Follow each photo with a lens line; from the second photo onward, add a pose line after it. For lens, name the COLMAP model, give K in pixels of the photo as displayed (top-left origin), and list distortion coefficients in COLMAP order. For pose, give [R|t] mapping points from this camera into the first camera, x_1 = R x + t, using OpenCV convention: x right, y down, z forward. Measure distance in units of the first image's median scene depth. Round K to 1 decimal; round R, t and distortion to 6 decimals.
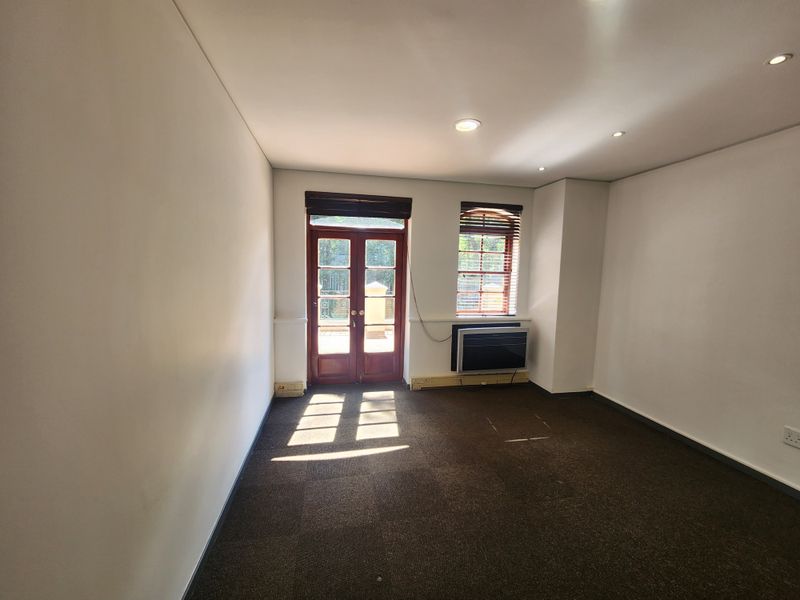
lens RADIAL K [[329.0, 0, 400.0], [0, 329.0, 300.0], [0, 0, 1]] dist [0.000363, 0.000023]
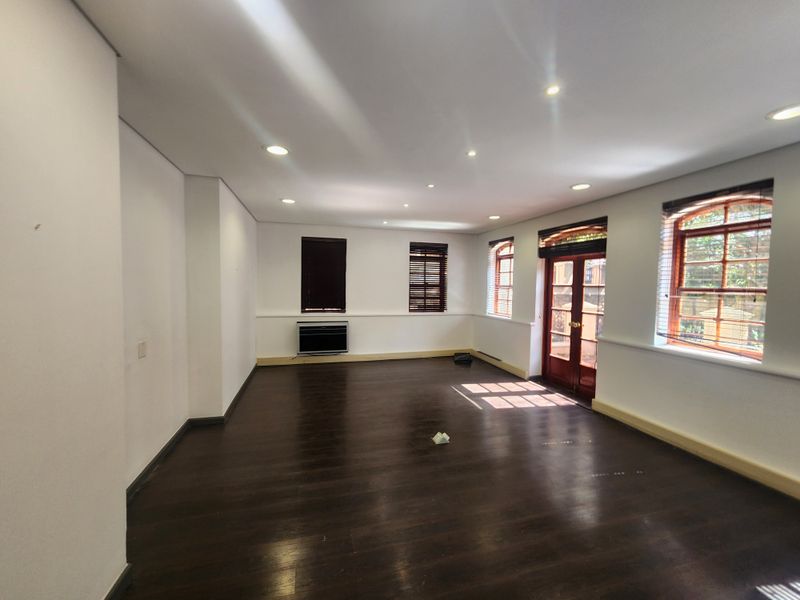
lens RADIAL K [[329.0, 0, 400.0], [0, 329.0, 300.0], [0, 0, 1]] dist [0.000363, 0.000023]
pose [[0.065119, 0.023469, -0.997602, 1.060145], [-0.060475, 0.997979, 0.019531, -0.042983], [0.996043, 0.059058, 0.066406, 0.353721]]
